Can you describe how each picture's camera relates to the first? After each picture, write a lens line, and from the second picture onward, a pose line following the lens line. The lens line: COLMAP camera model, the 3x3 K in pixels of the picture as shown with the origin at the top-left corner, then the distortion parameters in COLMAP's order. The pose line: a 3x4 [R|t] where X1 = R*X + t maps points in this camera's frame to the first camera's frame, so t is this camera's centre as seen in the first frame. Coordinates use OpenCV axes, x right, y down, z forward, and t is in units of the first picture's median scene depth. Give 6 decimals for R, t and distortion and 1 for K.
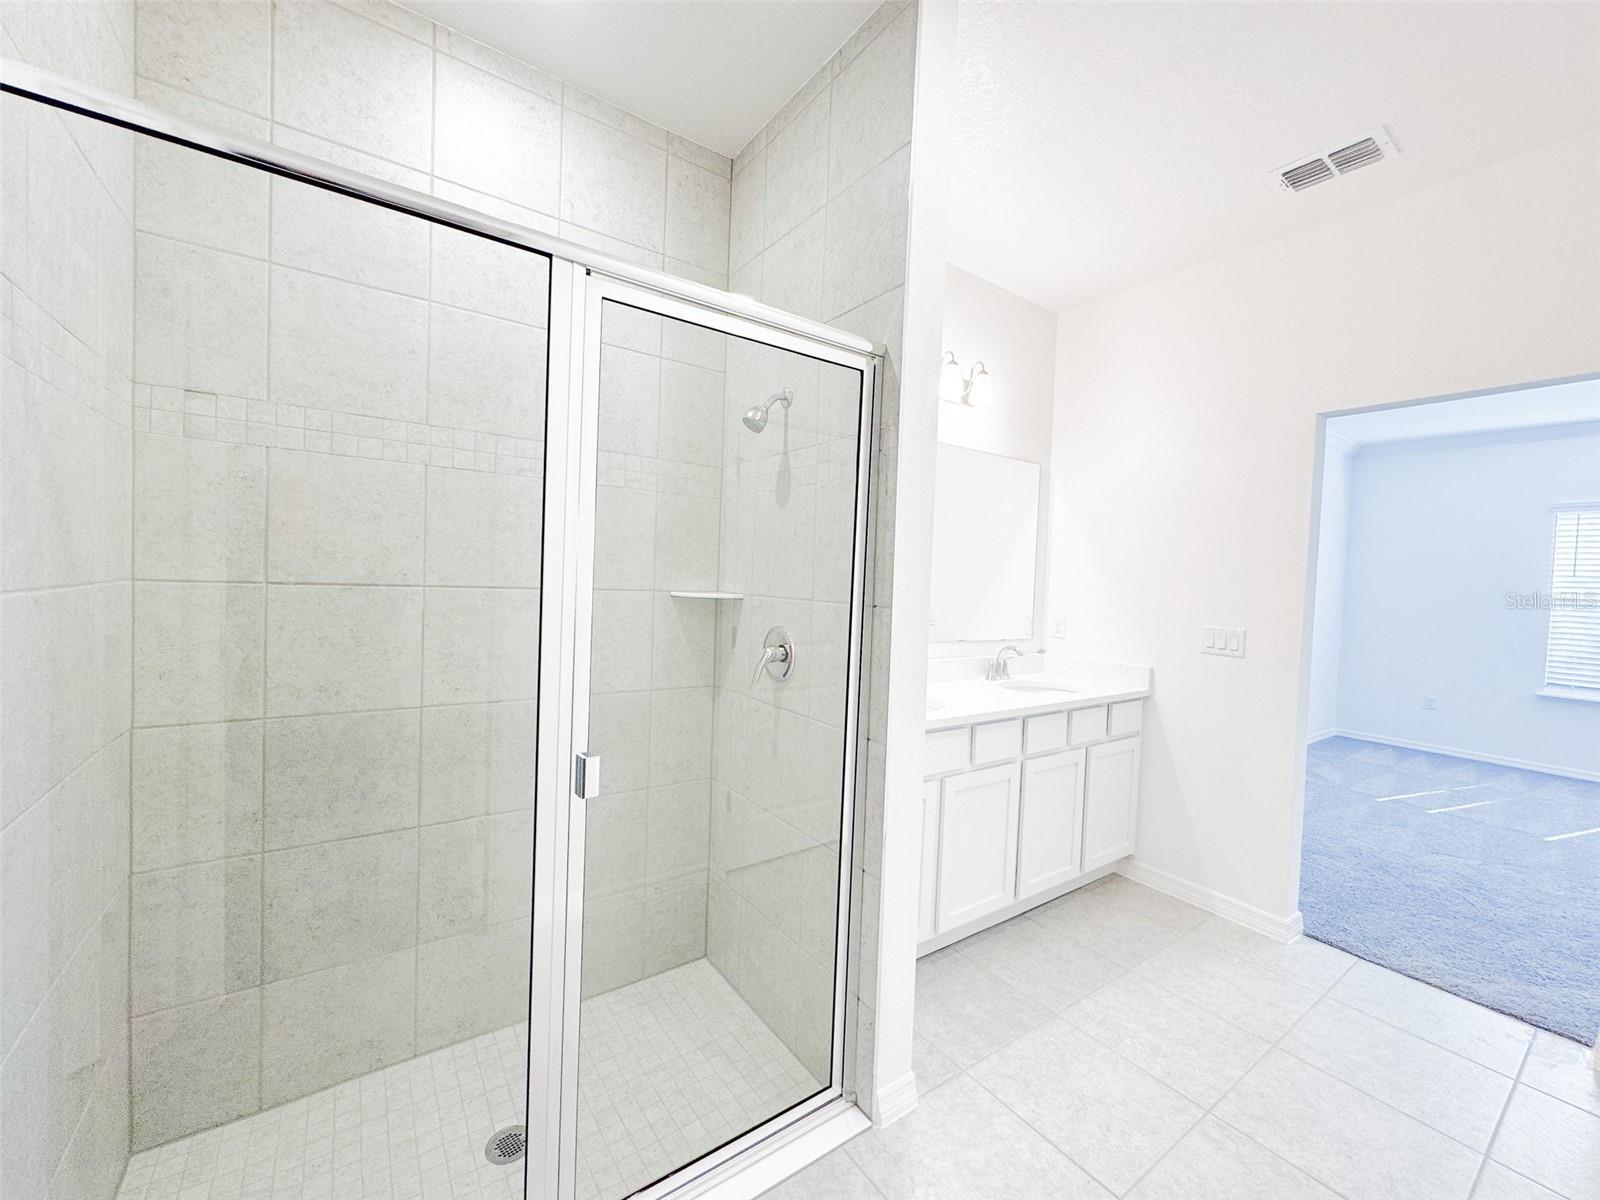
lens RADIAL K [[642.9, 0, 796.2], [0, 642.9, 596.3], [0, 0, 1]] dist [0.001578, 0.000890]
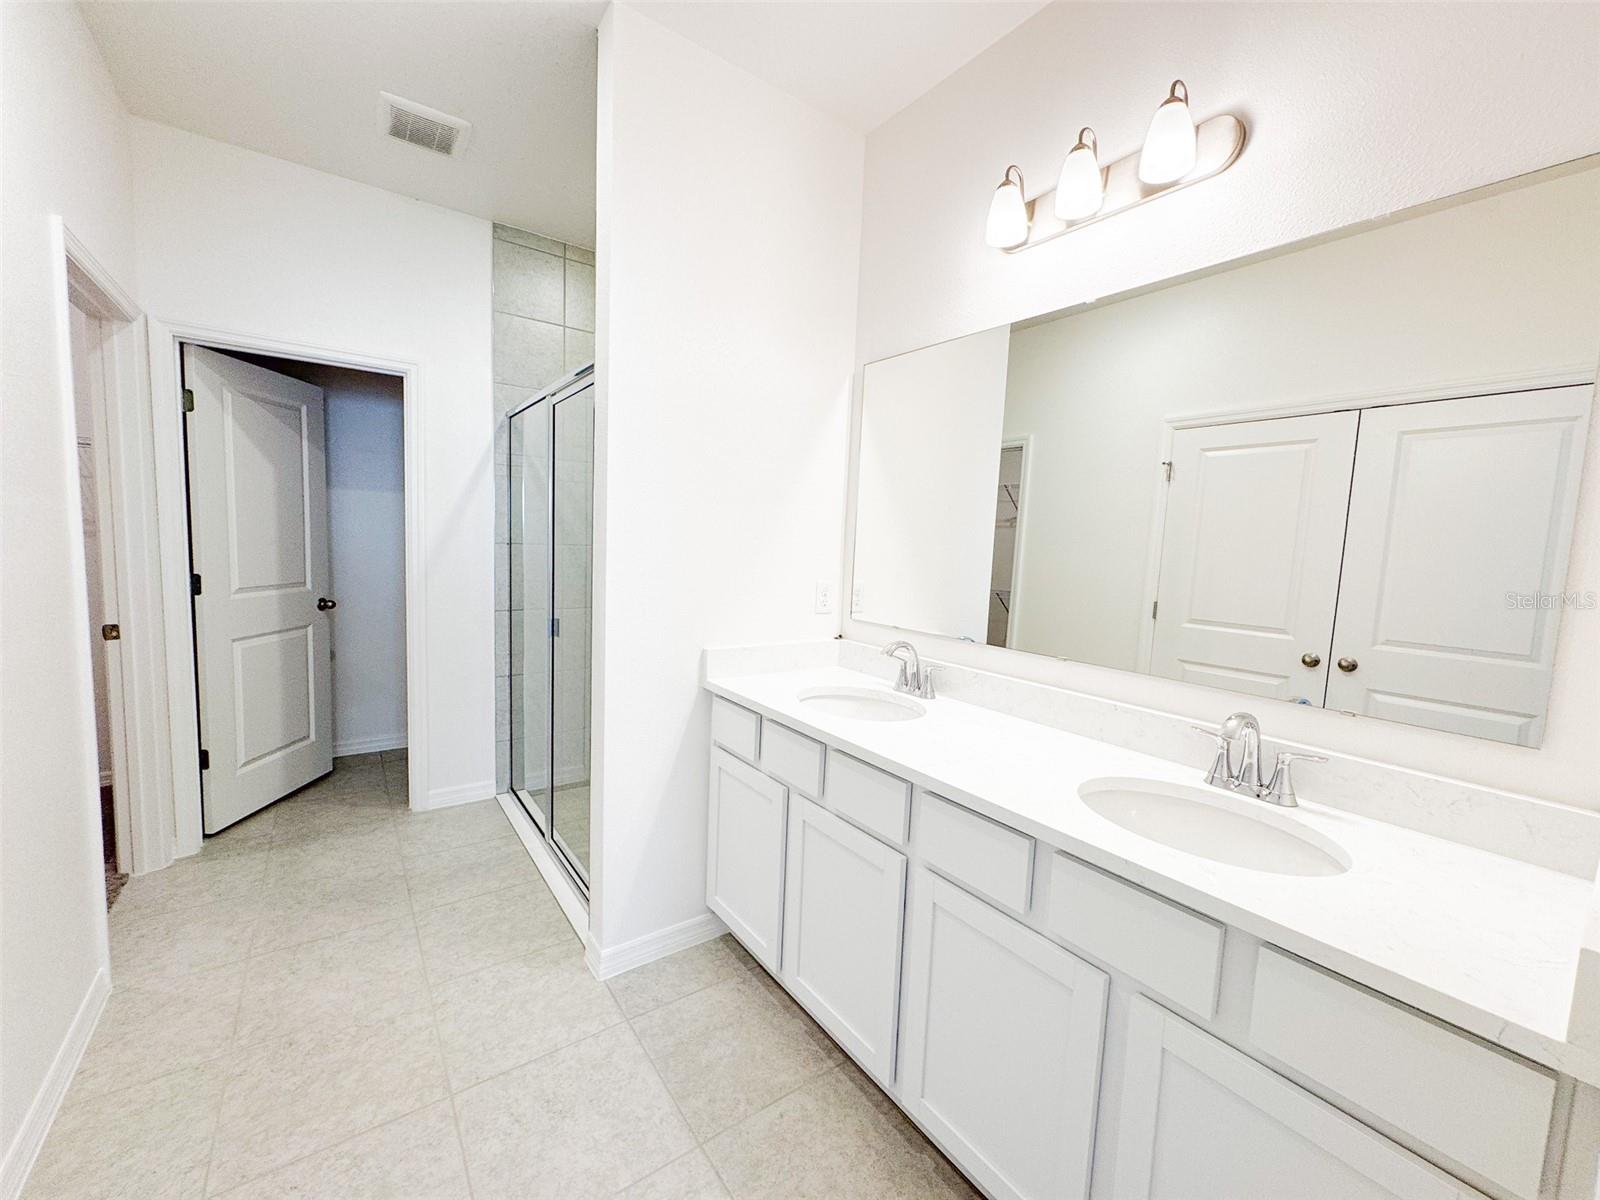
lens RADIAL K [[642.9, 0, 796.2], [0, 642.9, 596.3], [0, 0, 1]] dist [0.001578, 0.000890]
pose [[0.014719, 0.054312, -0.998416, 0.921799], [-0.075763, 0.995714, 0.053048, 0.004262], [0.997017, 0.074863, 0.018771, 0.894711]]
